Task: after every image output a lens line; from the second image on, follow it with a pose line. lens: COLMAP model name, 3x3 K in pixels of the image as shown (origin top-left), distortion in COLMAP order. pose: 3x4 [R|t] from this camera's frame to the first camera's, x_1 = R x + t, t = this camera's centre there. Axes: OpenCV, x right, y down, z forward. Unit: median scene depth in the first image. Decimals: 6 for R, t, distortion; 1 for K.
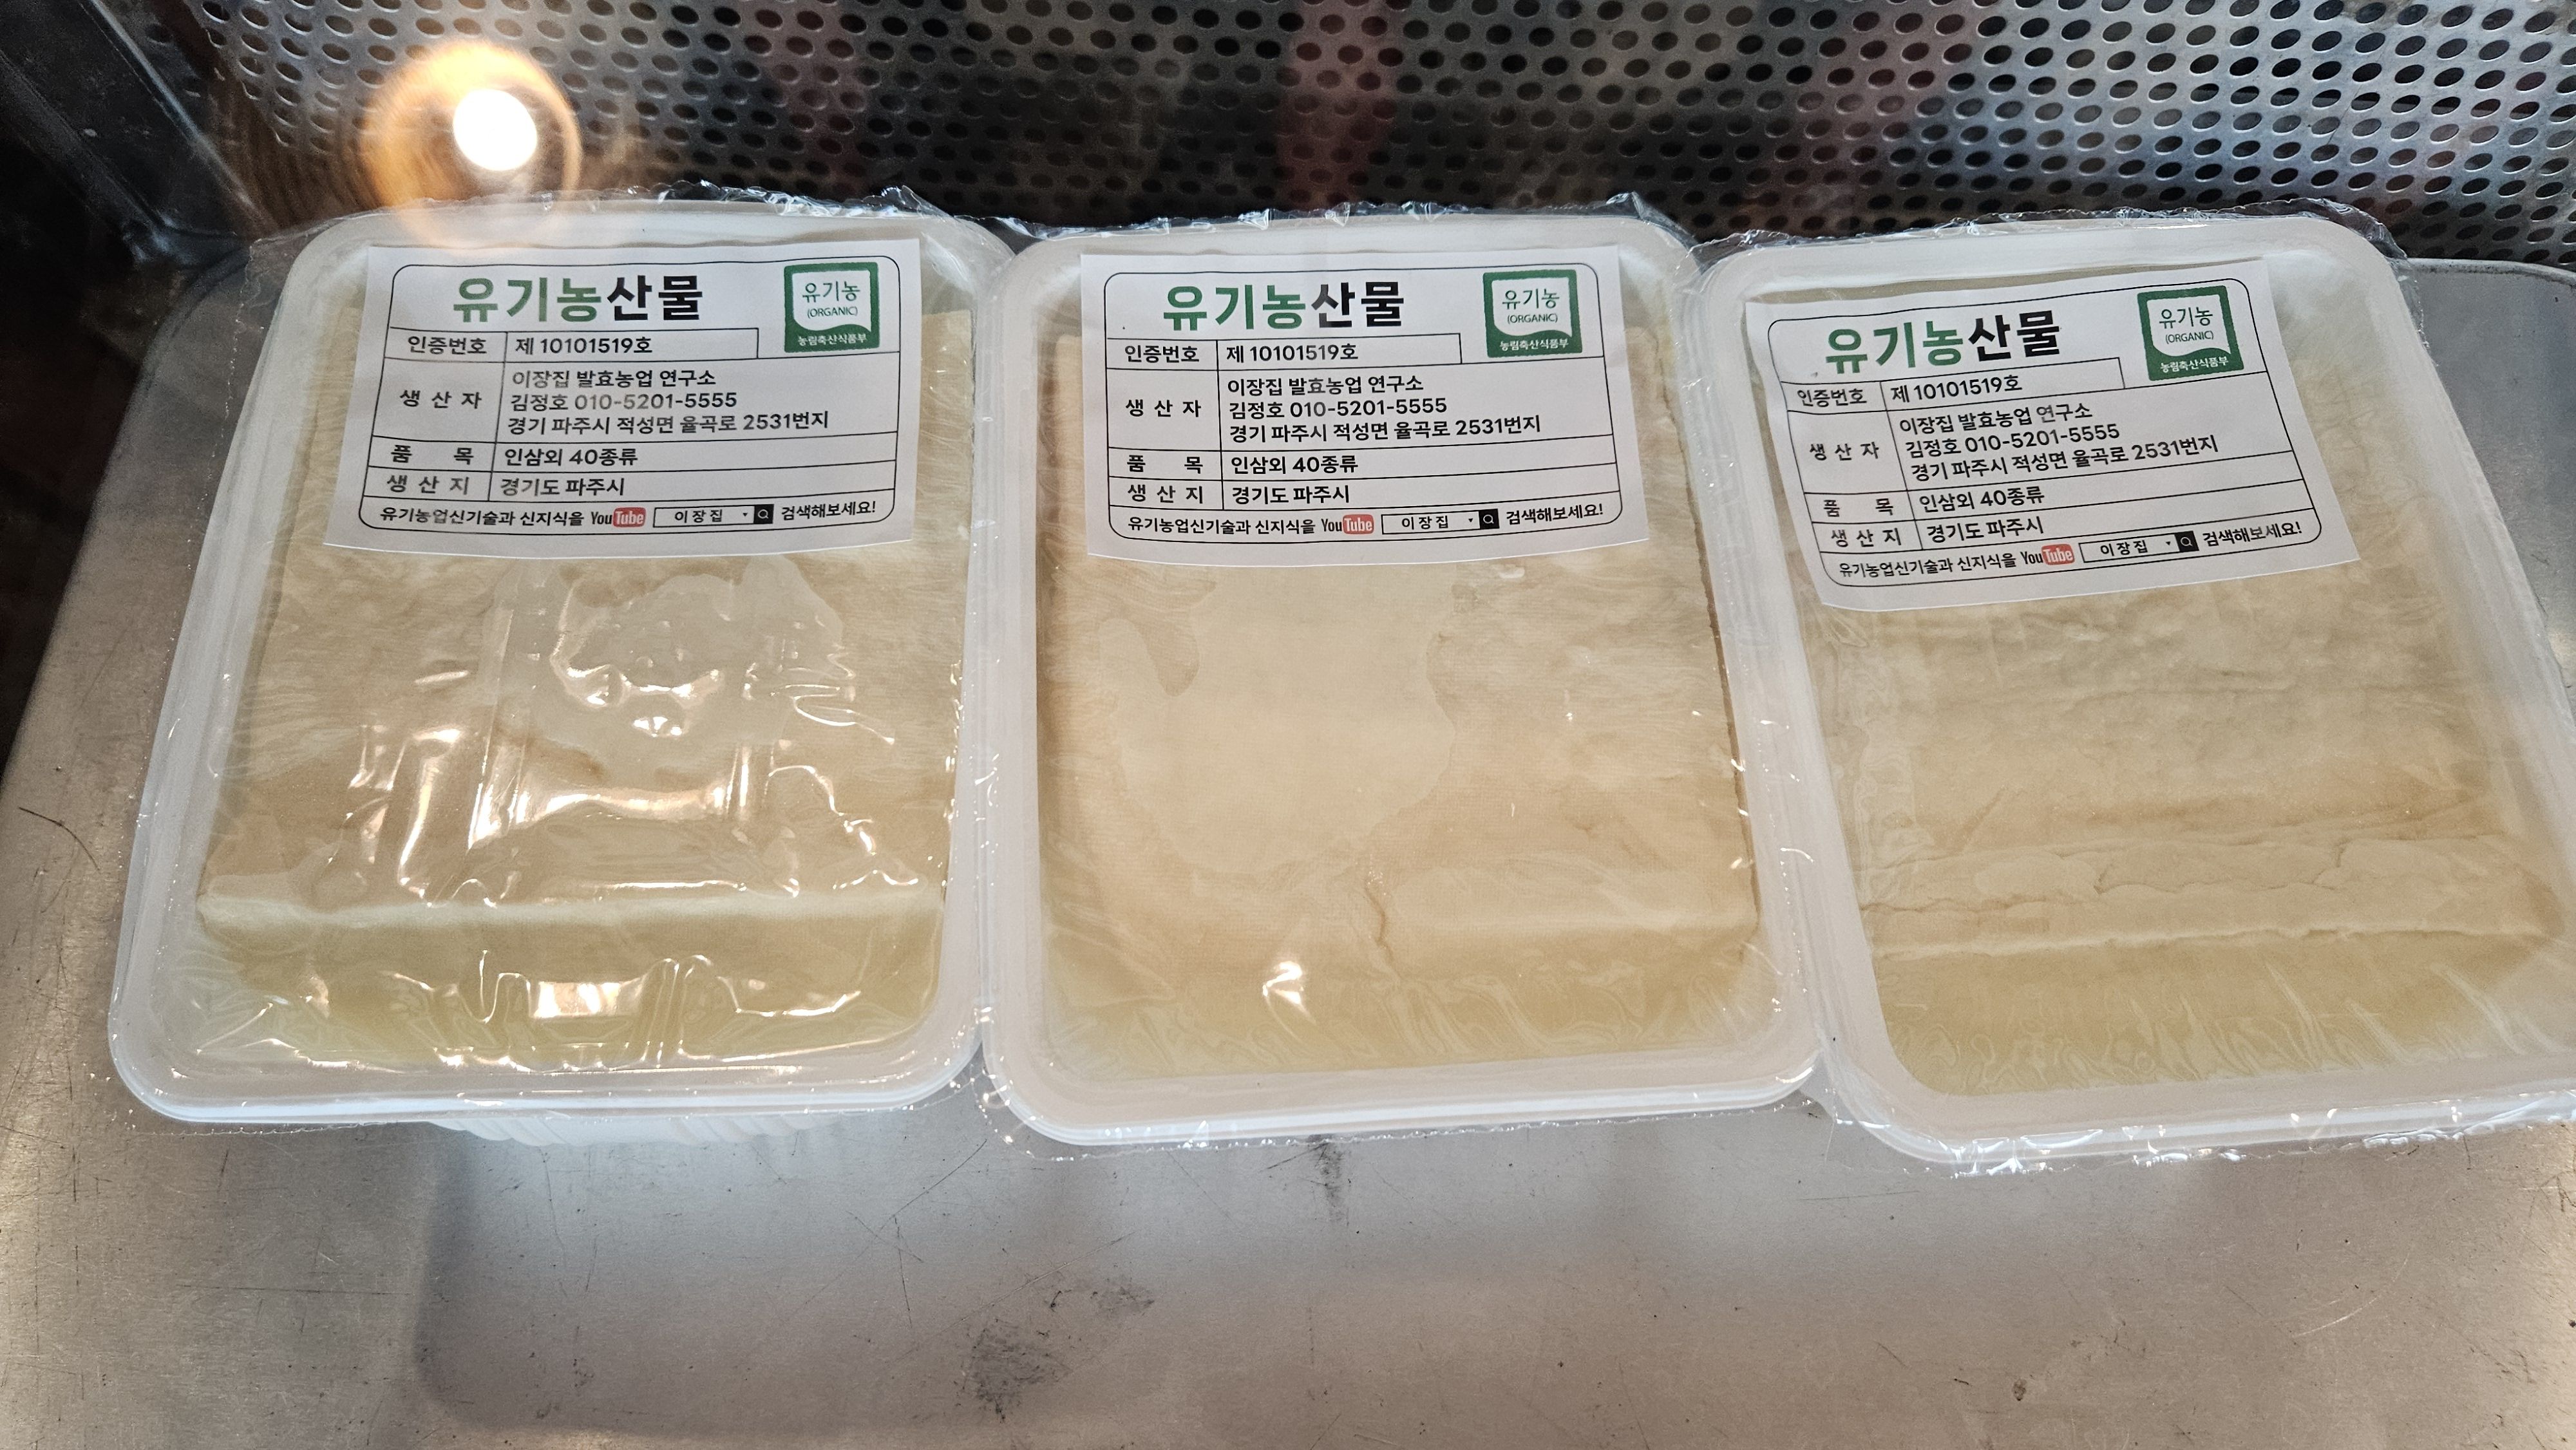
lens RADIAL K [[1680.9, 0, 1297.4], [0, 1680.9, 698.3], [0, 0, 1]] dist [0.062538, -0.052480]
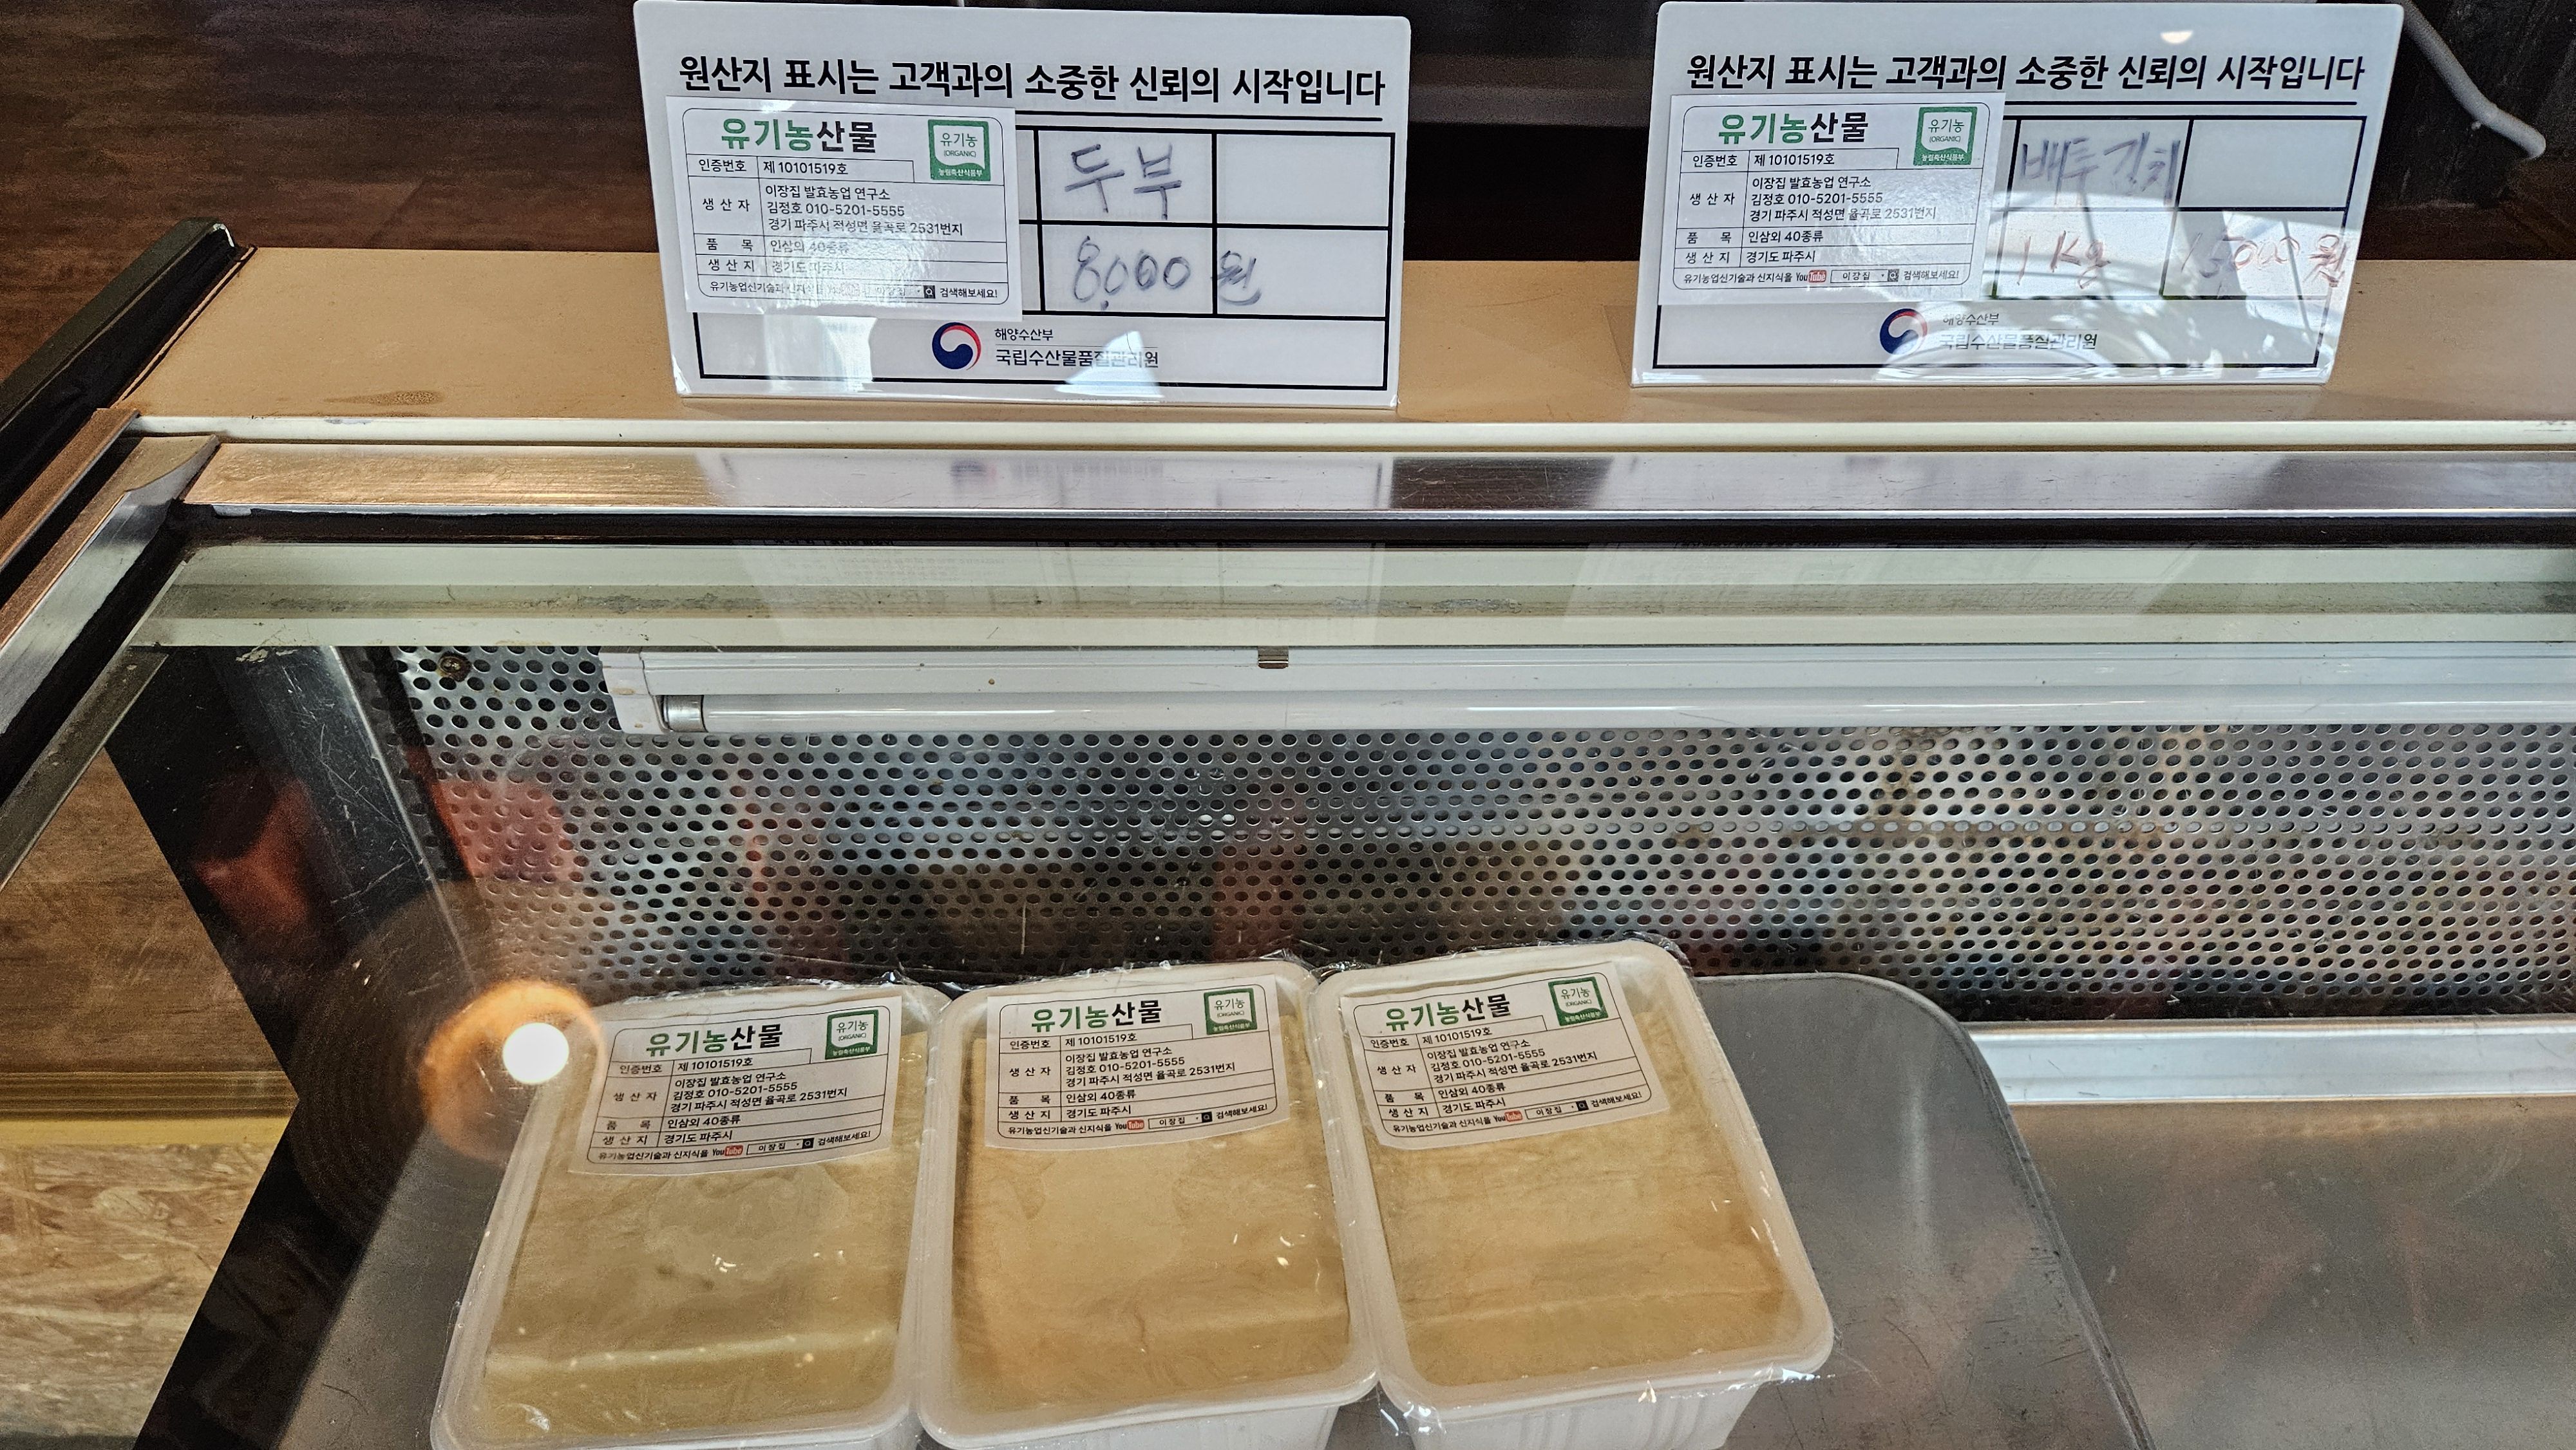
lens RADIAL K [[1680.9, 0, 1280.8], [0, 1680.9, 742.3], [0, 0, 1]] dist [0.062538, -0.052480]
pose [[0.997992, -0.060463, 0.018888, 0.180926], [0.062276, 0.882003, -0.467111, 0.388401], [0.011584, 0.467350, 0.883997, -0.794434]]
